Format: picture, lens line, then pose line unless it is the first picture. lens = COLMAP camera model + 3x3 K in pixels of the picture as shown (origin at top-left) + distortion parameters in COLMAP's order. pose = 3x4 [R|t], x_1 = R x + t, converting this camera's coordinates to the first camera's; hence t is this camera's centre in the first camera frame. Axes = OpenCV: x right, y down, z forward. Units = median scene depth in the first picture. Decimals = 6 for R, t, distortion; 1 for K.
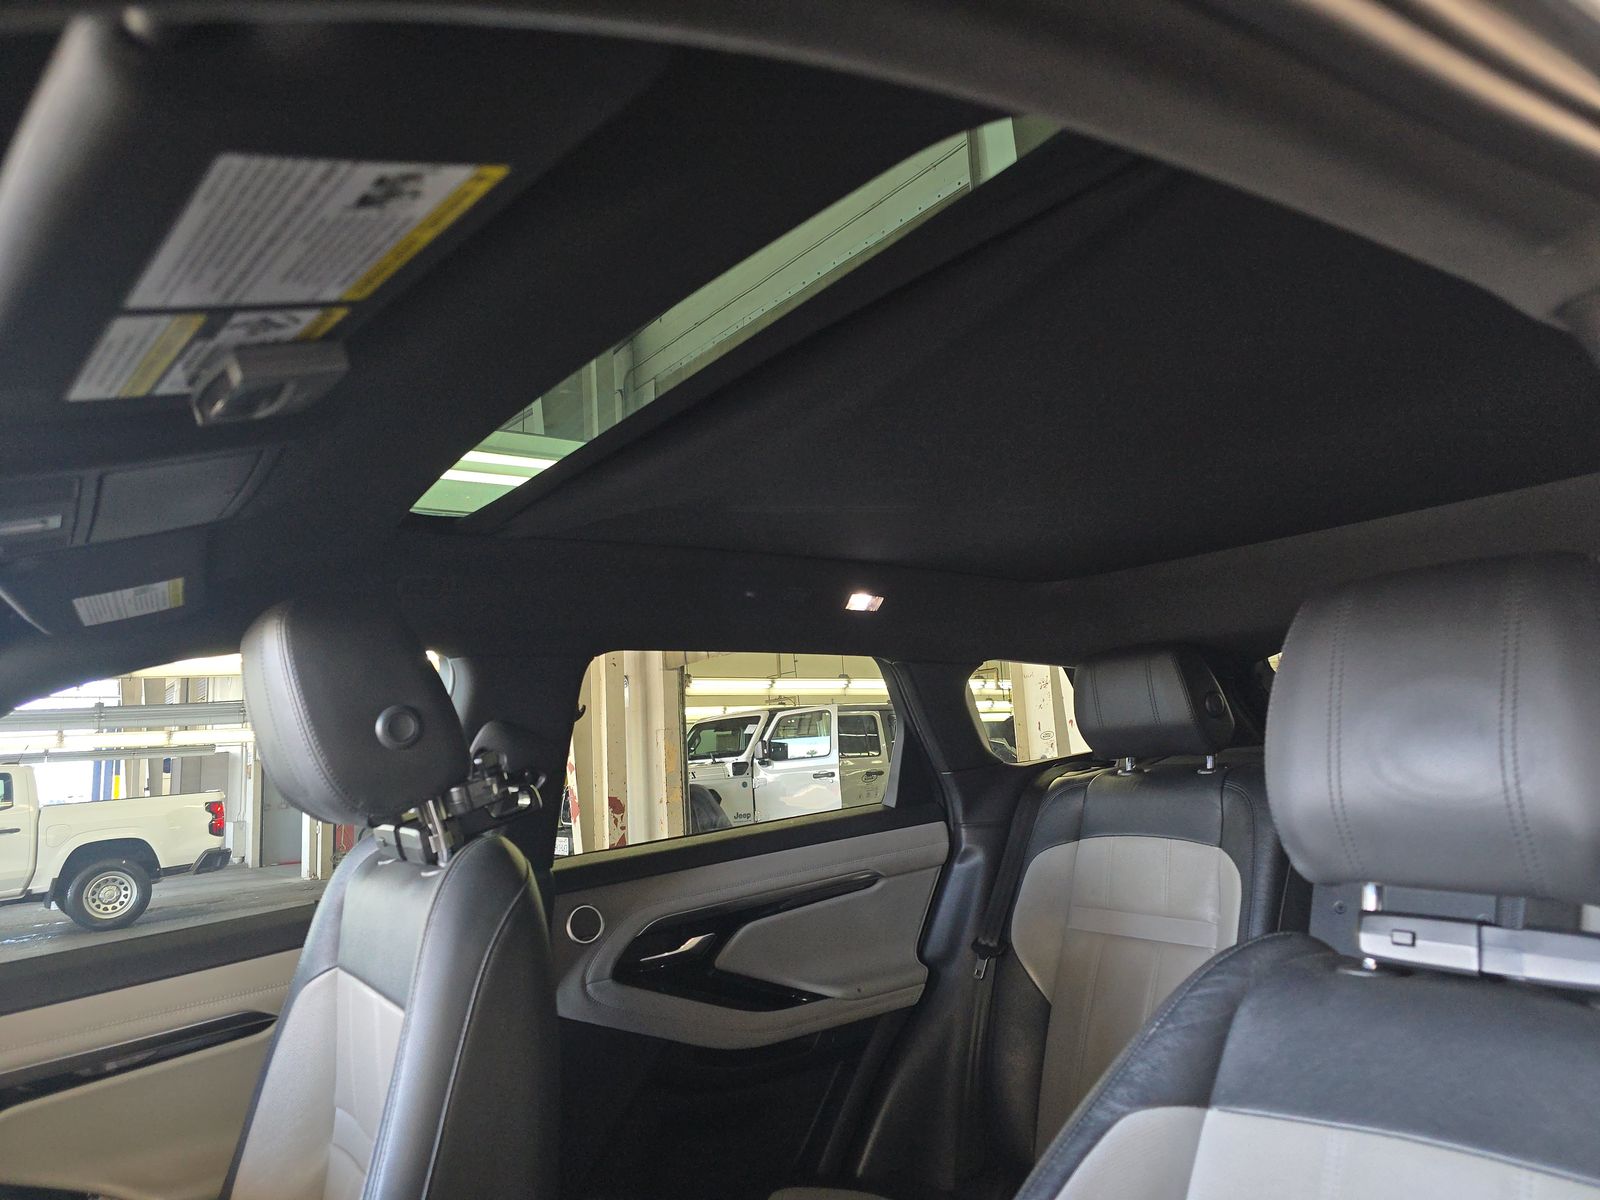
lens RADIAL K [[1064.1, 0, 803.5], [0, 1064.1, 601.9], [0, 0, 1]] dist [0.074098, -0.073240]
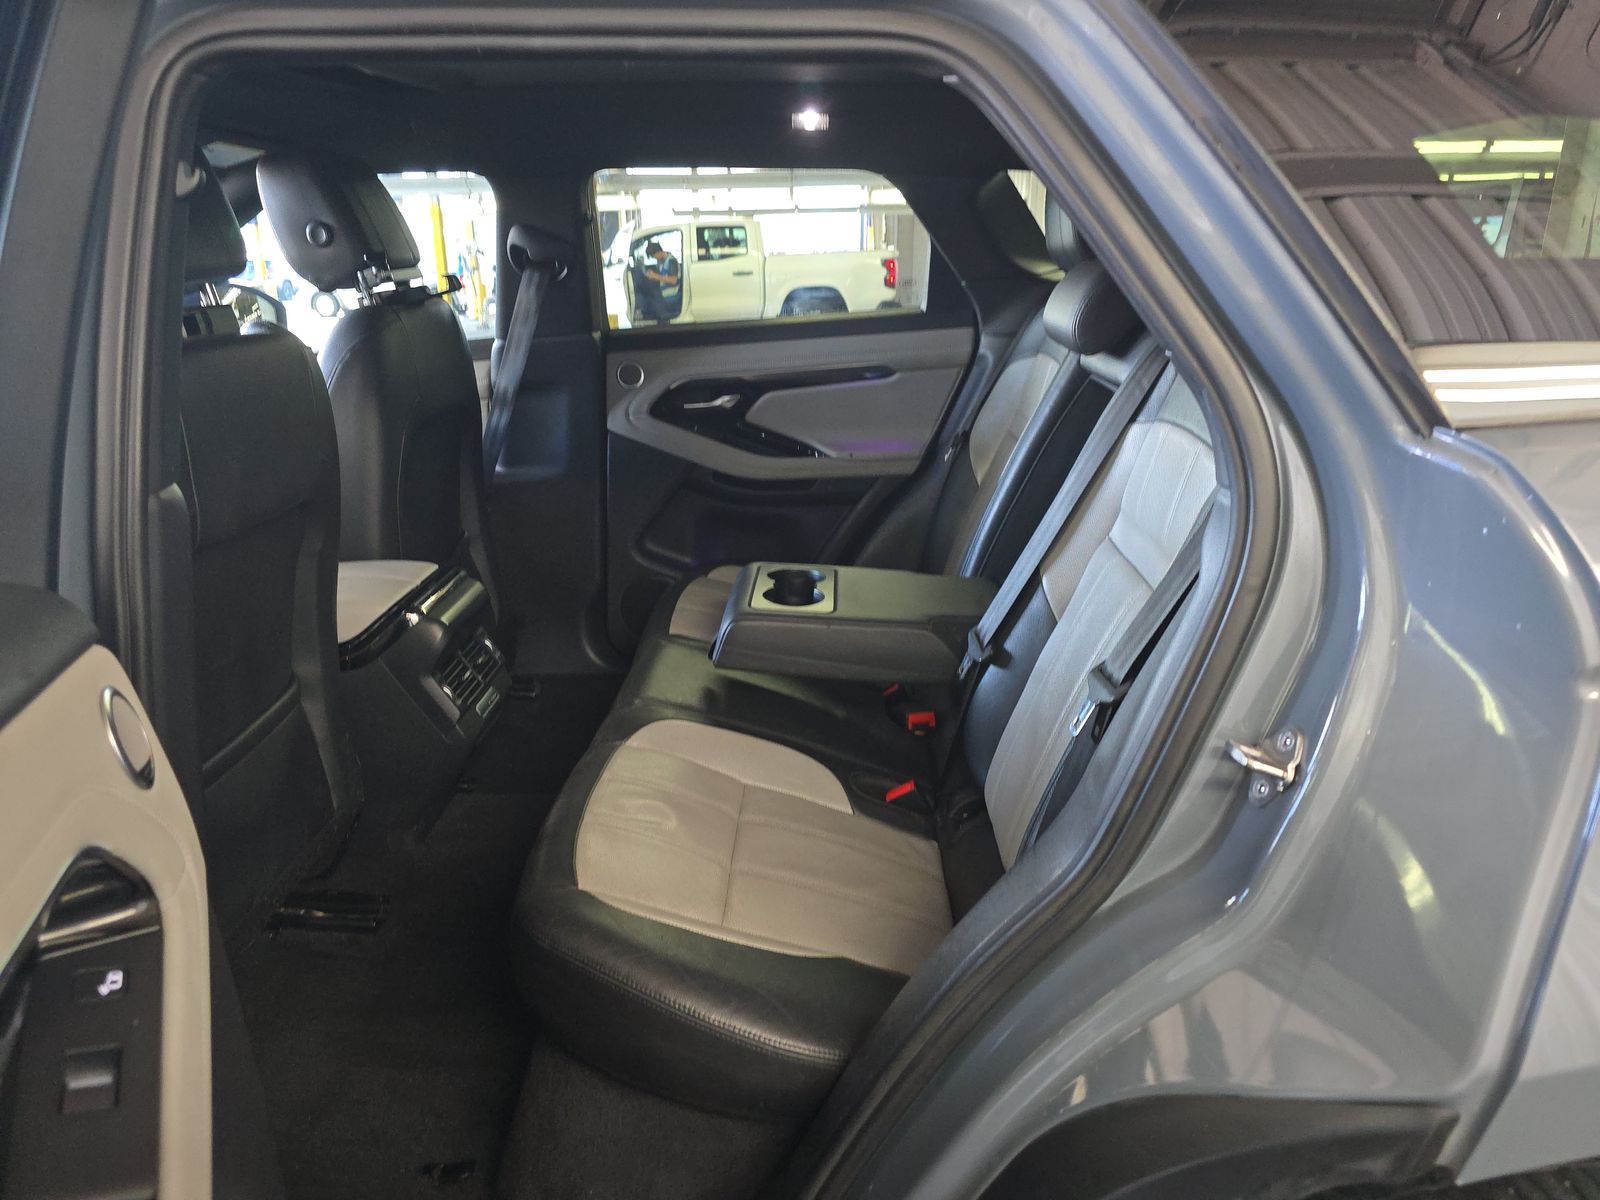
lens RADIAL K [[1064.1, 0, 803.5], [0, 1064.1, 601.9], [0, 0, 1]] dist [0.074098, -0.073240]
pose [[0.801504, 0.232185, -0.551072, 0.689771], [0.050866, 0.891731, 0.449699, -0.049612], [0.595822, -0.388466, 0.702916, 0.011180]]
